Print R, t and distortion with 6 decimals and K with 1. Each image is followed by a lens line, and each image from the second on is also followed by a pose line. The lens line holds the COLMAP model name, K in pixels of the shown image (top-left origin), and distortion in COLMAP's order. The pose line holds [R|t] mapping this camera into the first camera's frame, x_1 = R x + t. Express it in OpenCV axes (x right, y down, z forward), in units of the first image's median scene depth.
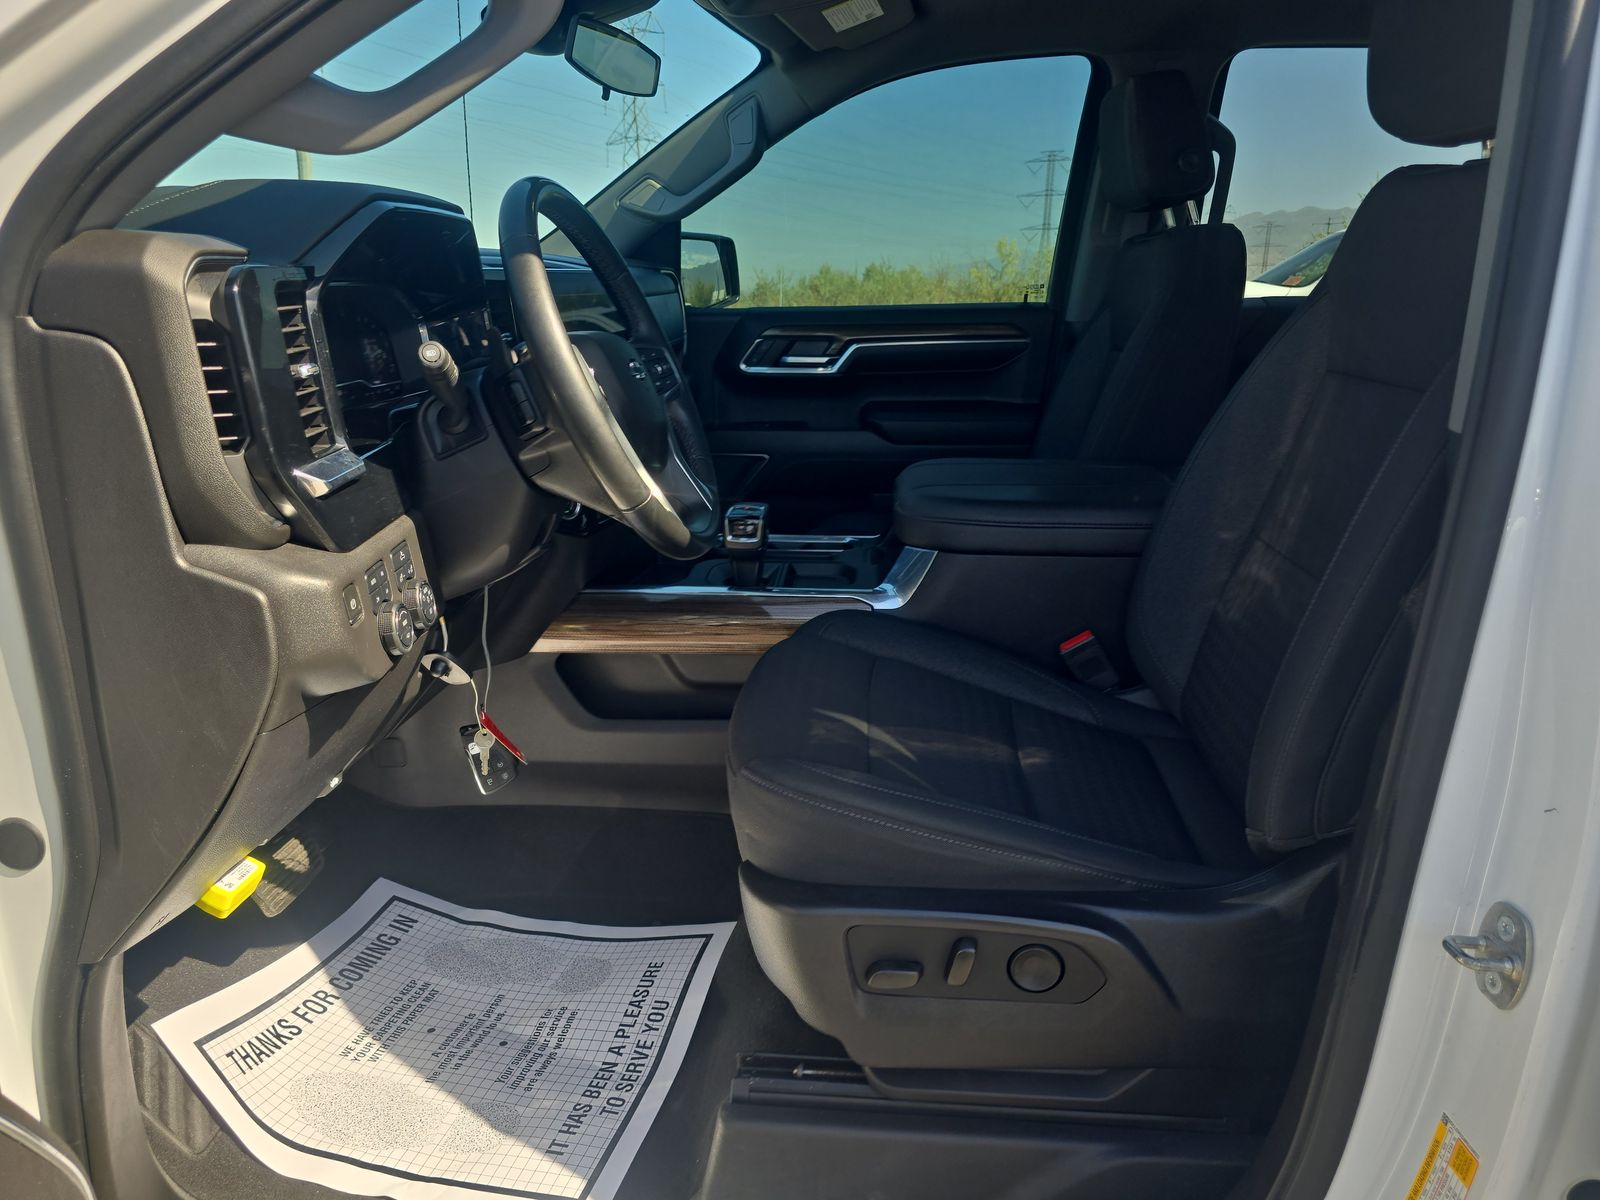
lens RADIAL K [[1071.5, 0, 800.0], [0, 1071.5, 600.0], [0, 0, 1]] dist [0.050919, -0.042178]
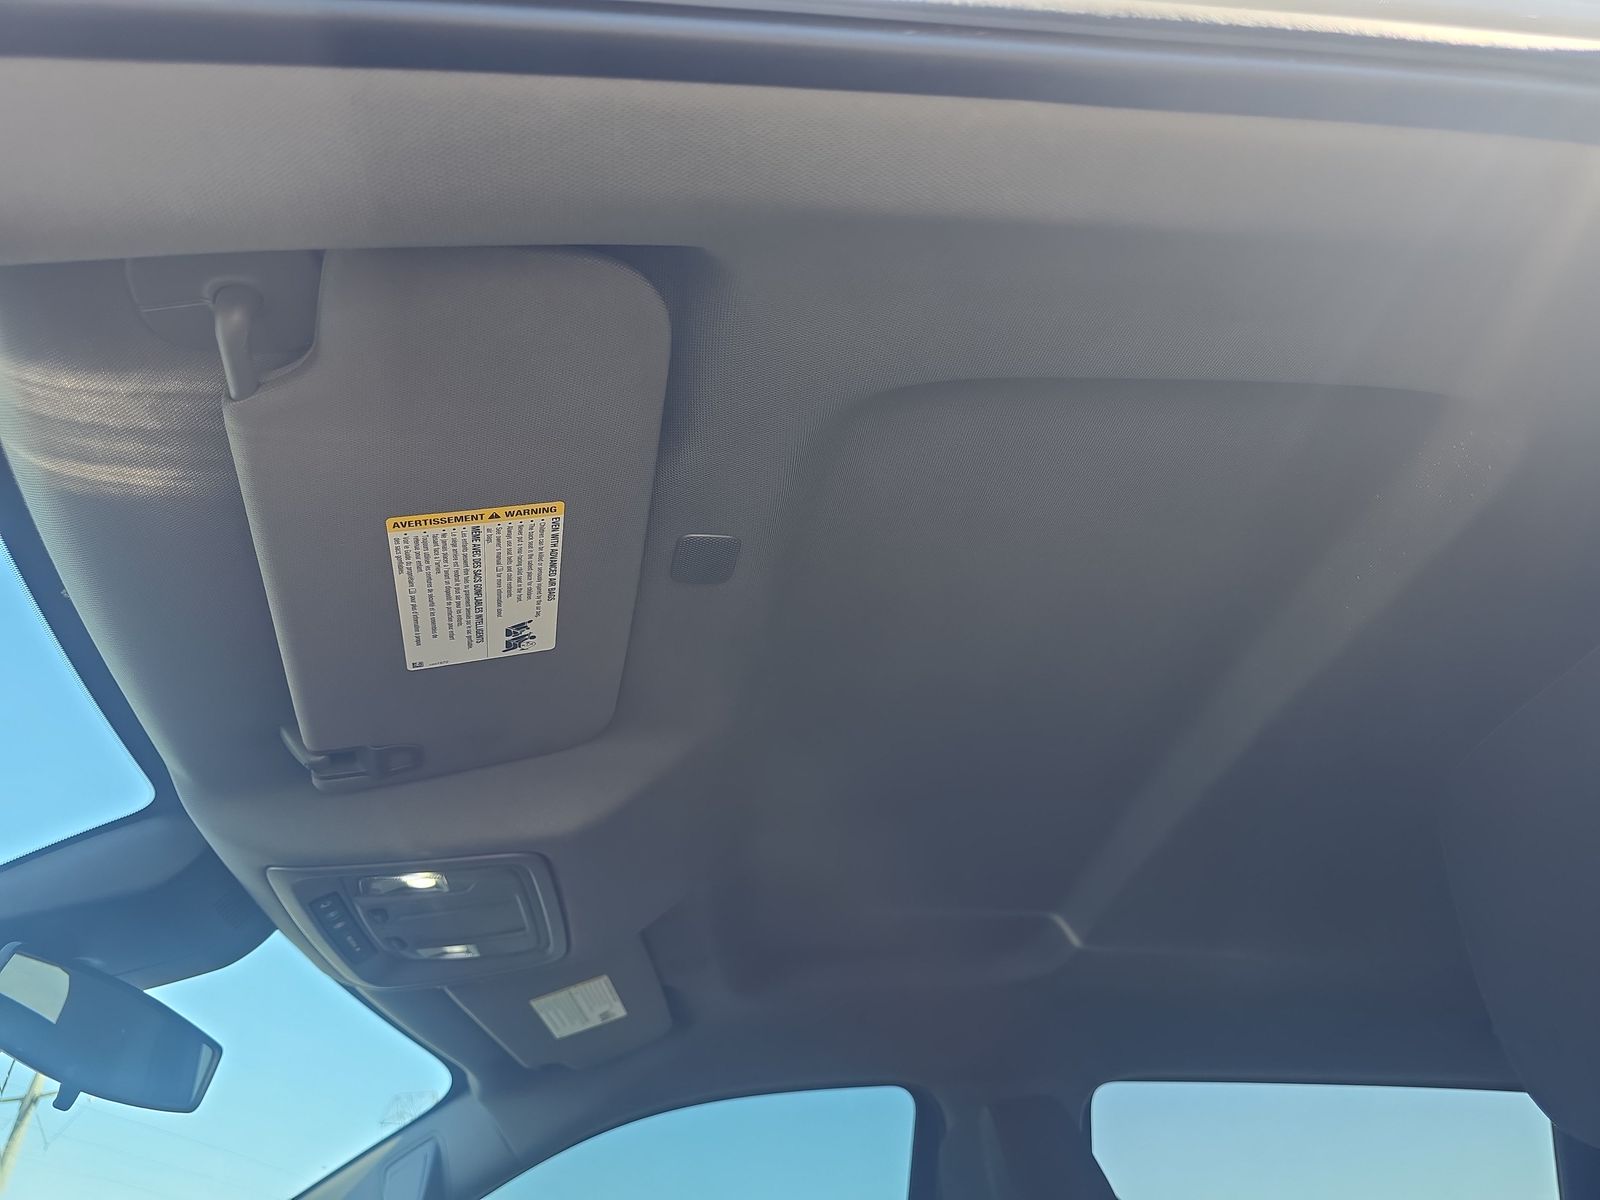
lens RADIAL K [[1090.0, 0, 803.1], [0, 1090.0, 597.6], [0, 0, 1]] dist [0.040494, -0.036156]
pose [[0.985001, 0.082643, 0.151471, 0.060622], [0.071467, 0.603606, -0.794073, -0.130214], [-0.157053, 0.792988, 0.588646, 0.348571]]
